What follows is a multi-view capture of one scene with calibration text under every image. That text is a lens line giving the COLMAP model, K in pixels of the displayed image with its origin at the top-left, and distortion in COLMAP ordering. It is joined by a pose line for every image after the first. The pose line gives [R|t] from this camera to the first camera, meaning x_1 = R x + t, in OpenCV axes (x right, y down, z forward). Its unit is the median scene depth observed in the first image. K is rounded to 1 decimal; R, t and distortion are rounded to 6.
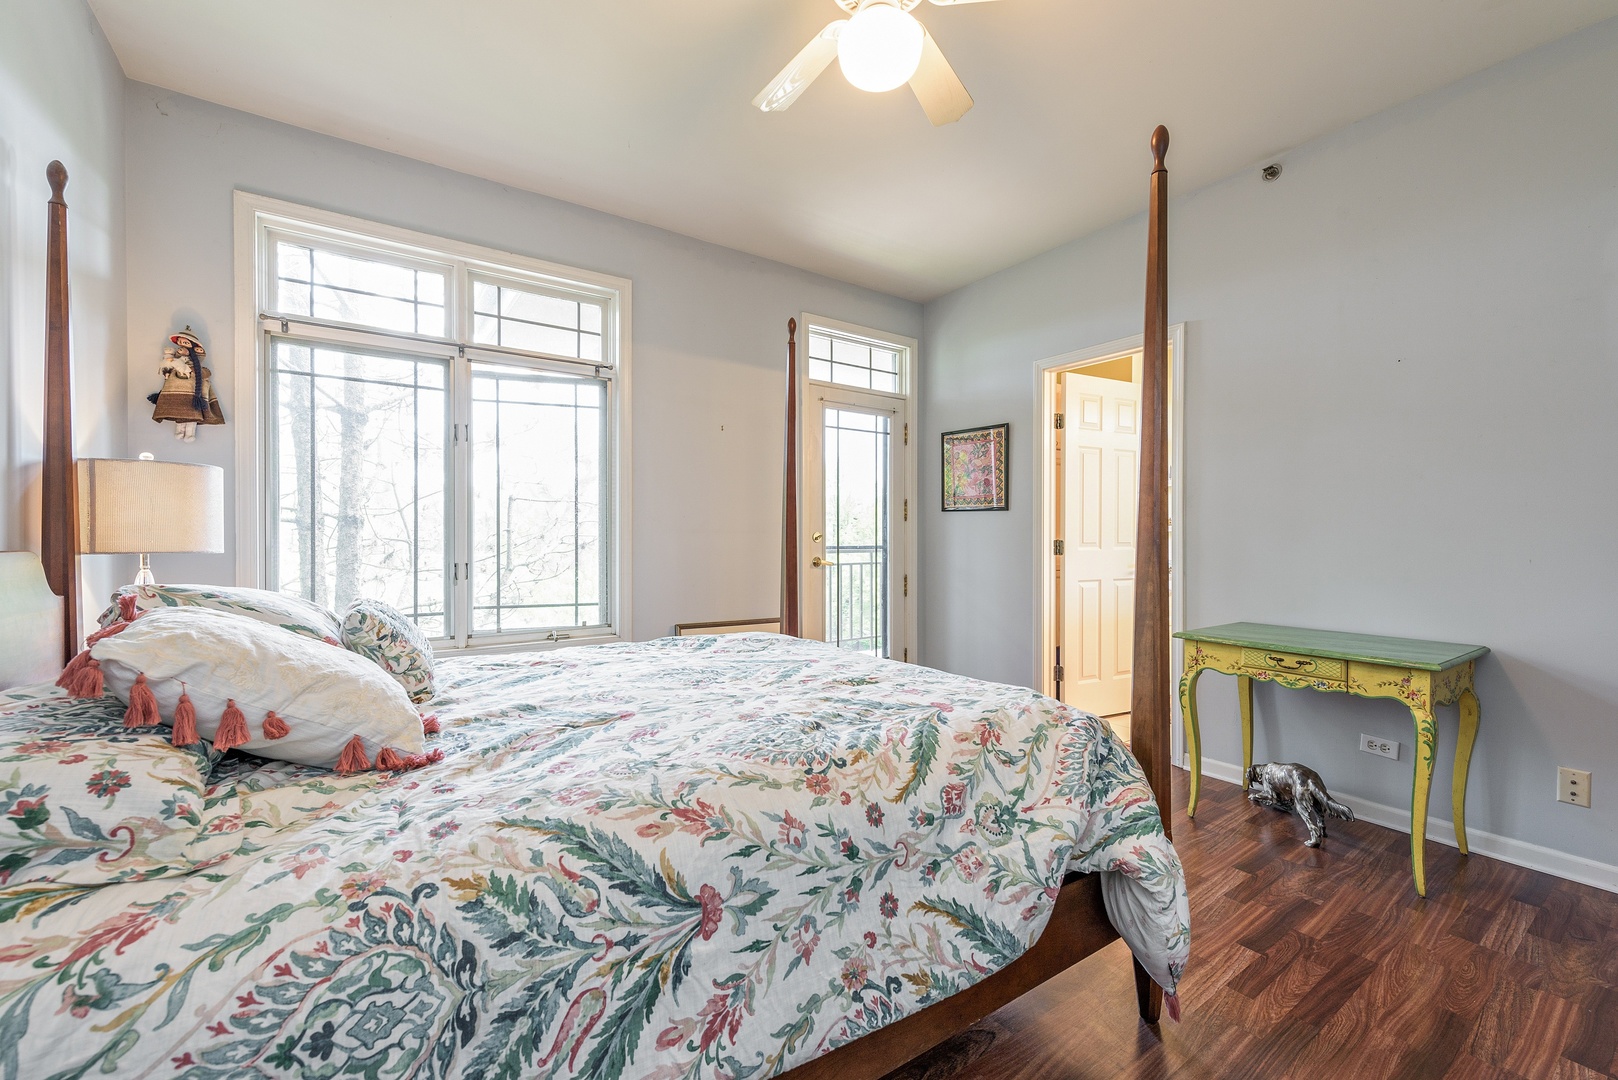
lens RADIAL K [[650.7, 0, 814.5], [0, 650.7, 543.2], [0, 0, 1]] dist [0.000900, 0.000108]
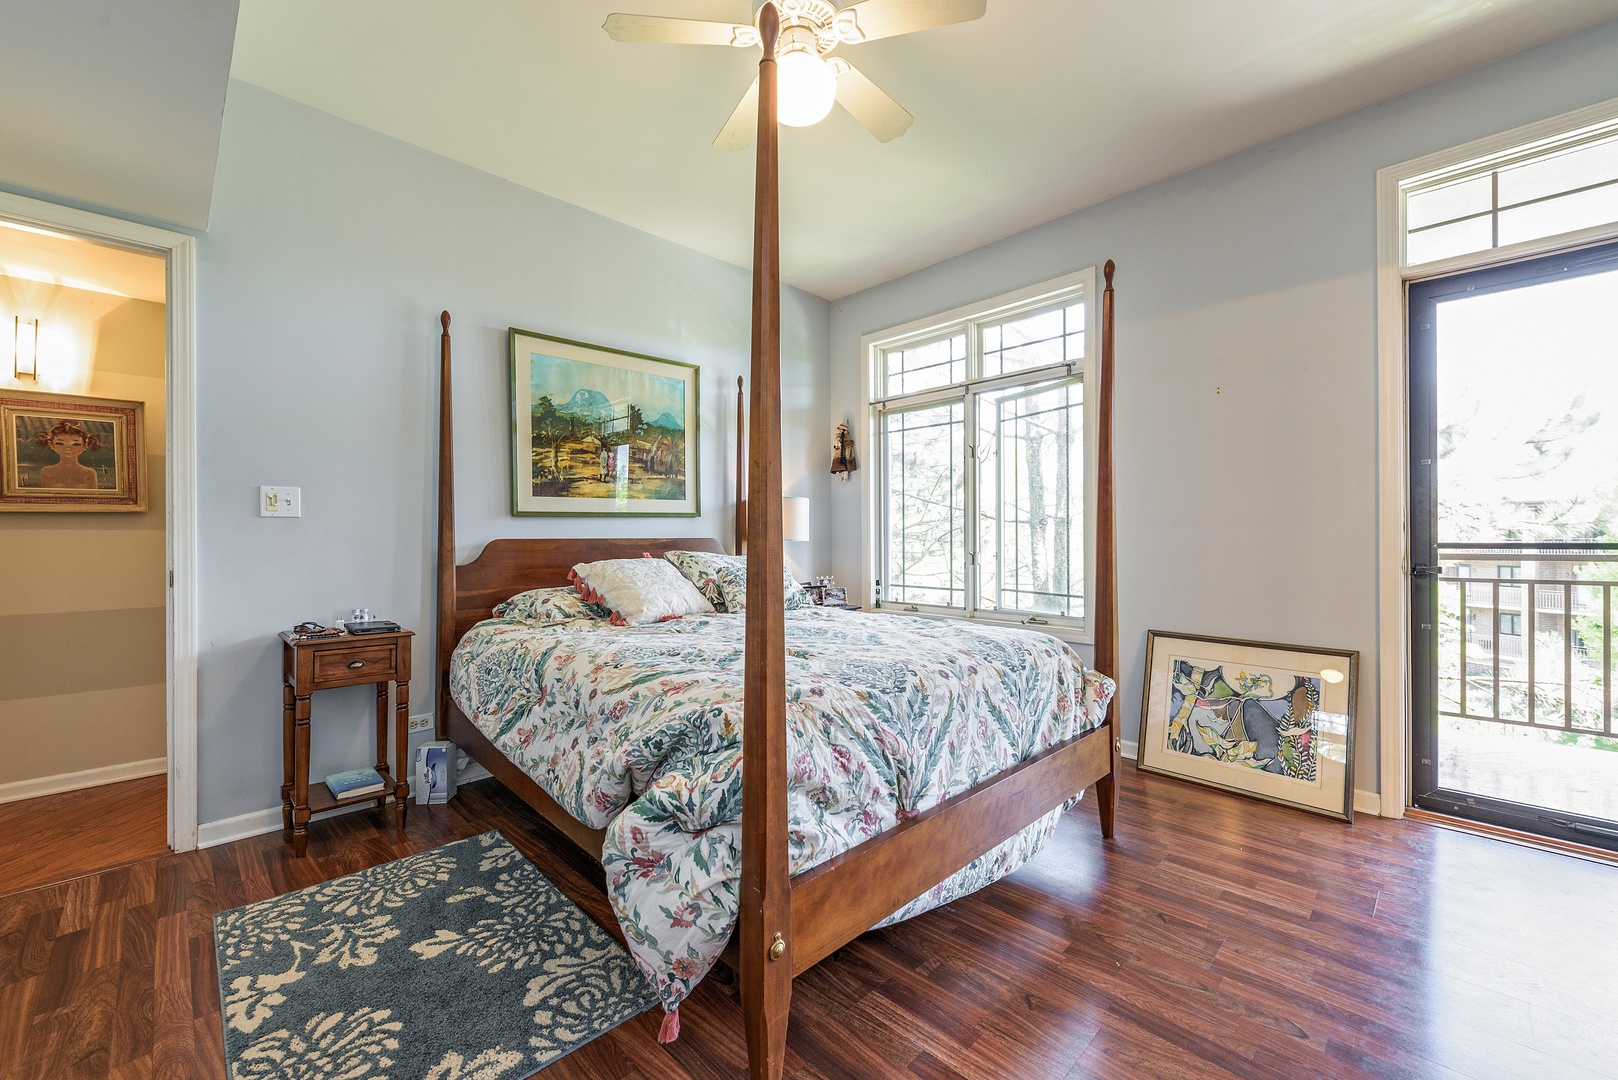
lens RADIAL K [[650.7, 0, 813.6], [0, 650.7, 540.3], [0, 0, 1]] dist [0.000900, 0.000108]
pose [[0.165327, -0.001046, -0.986238, 1.624547], [-0.002432, 0.999996, -0.001469, 0.023261], [0.986236, 0.002642, 0.165324, 1.142485]]
